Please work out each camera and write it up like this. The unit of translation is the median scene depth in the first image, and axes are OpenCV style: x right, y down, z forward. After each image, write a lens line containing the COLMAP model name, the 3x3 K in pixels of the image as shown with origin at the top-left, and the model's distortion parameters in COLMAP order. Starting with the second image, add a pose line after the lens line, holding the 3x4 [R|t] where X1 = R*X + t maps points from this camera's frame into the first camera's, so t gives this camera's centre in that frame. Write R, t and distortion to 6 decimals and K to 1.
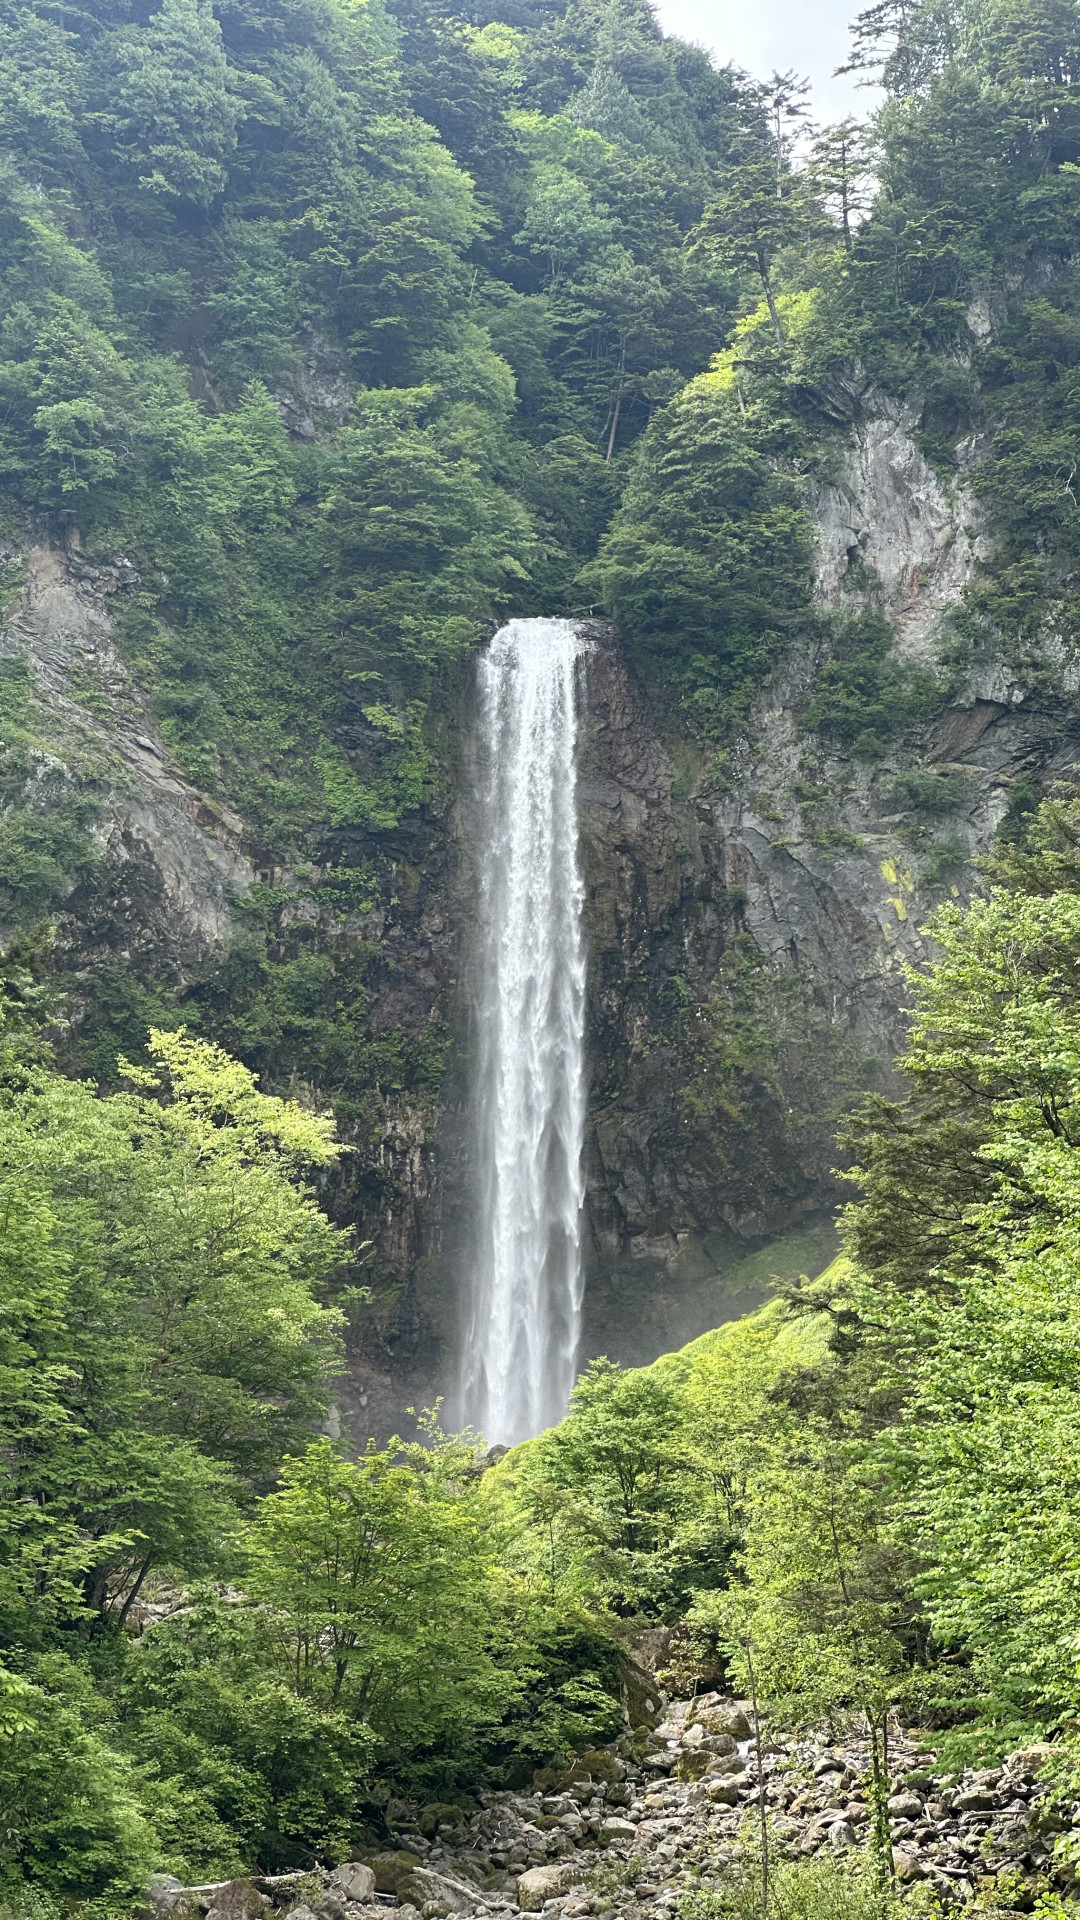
lens RADIAL K [[4315.3, 0, 549.4], [0, 4315.3, 960.4], [0, 0, 1]] dist [-0.232516, 7.670355]
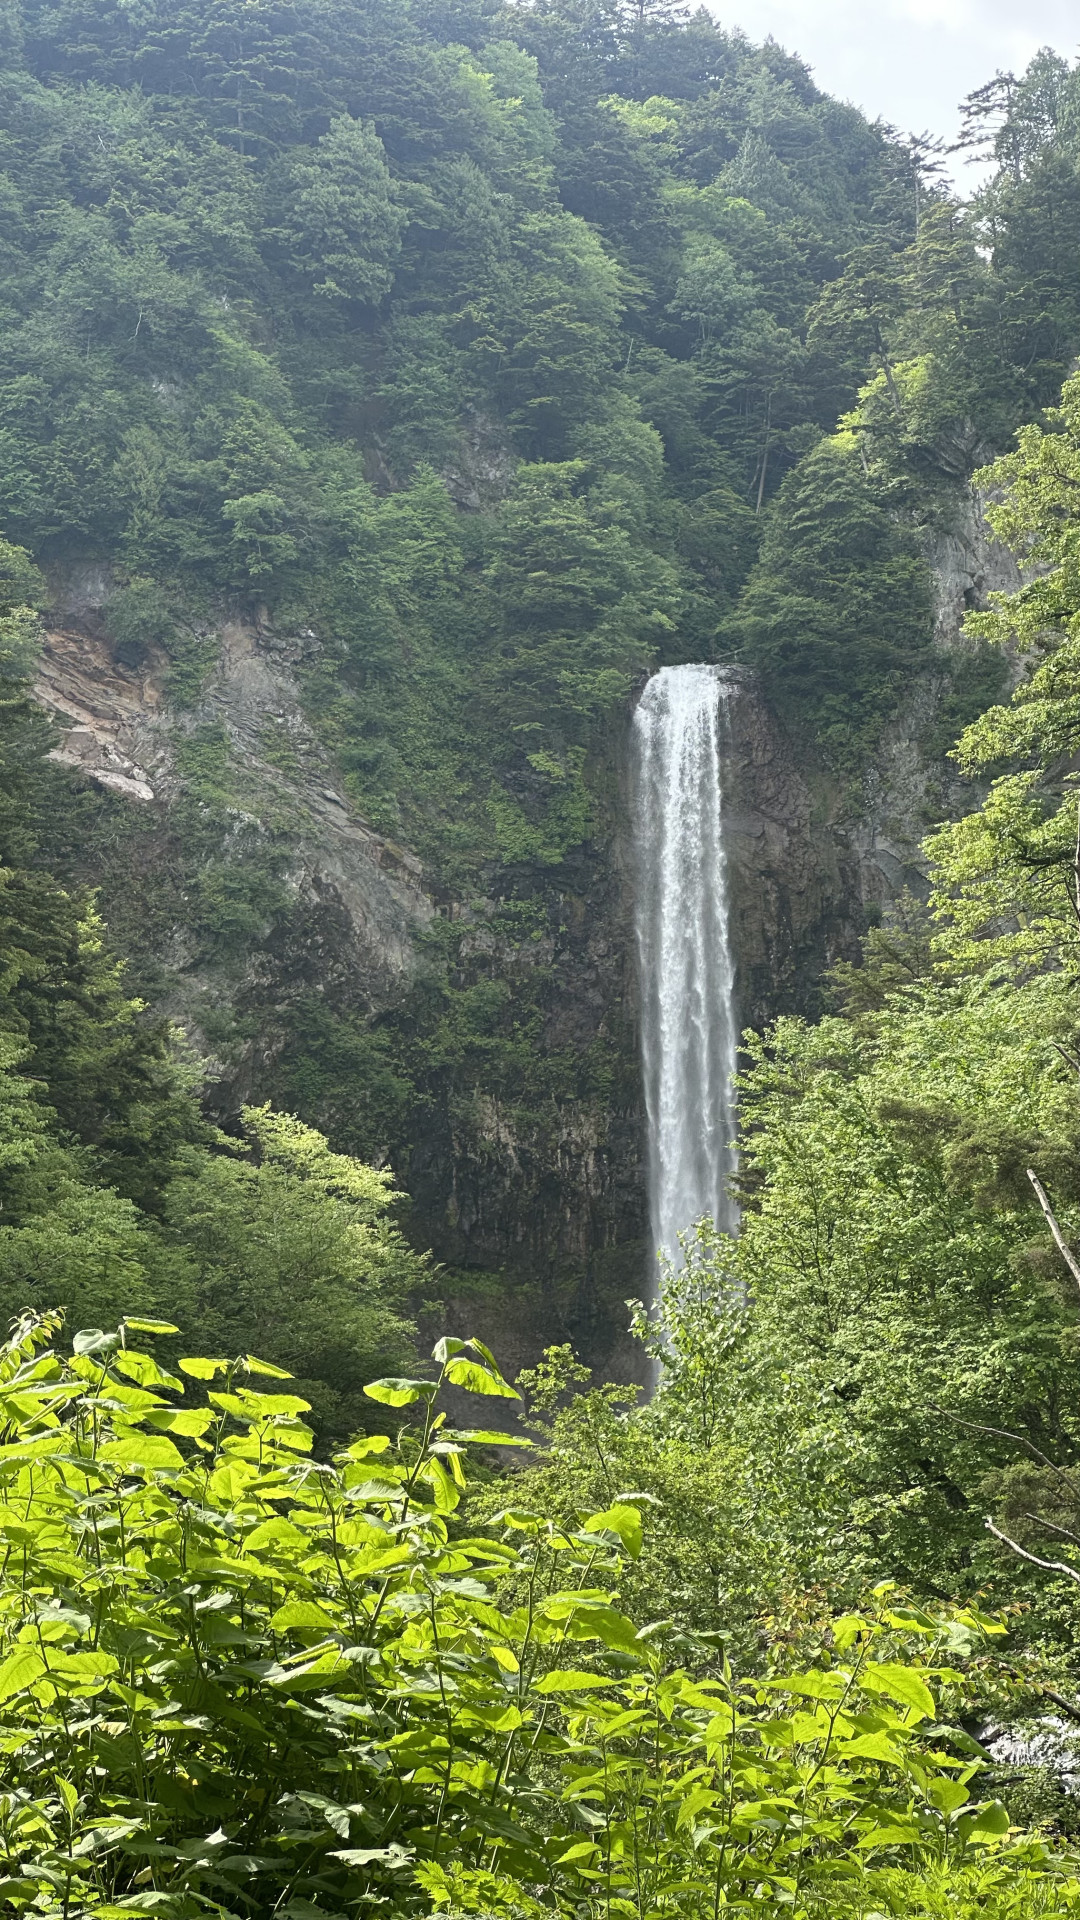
lens RADIAL K [[4315.3, 0, 549.4], [0, 4315.3, 960.4], [0, 0, 1]] dist [-0.232516, 7.670355]
pose [[0.997038, -0.036876, -0.067500, 0.034548], [0.037424, 0.999276, 0.006864, -0.013153], [0.067198, -0.009370, 0.997696, -0.103265]]
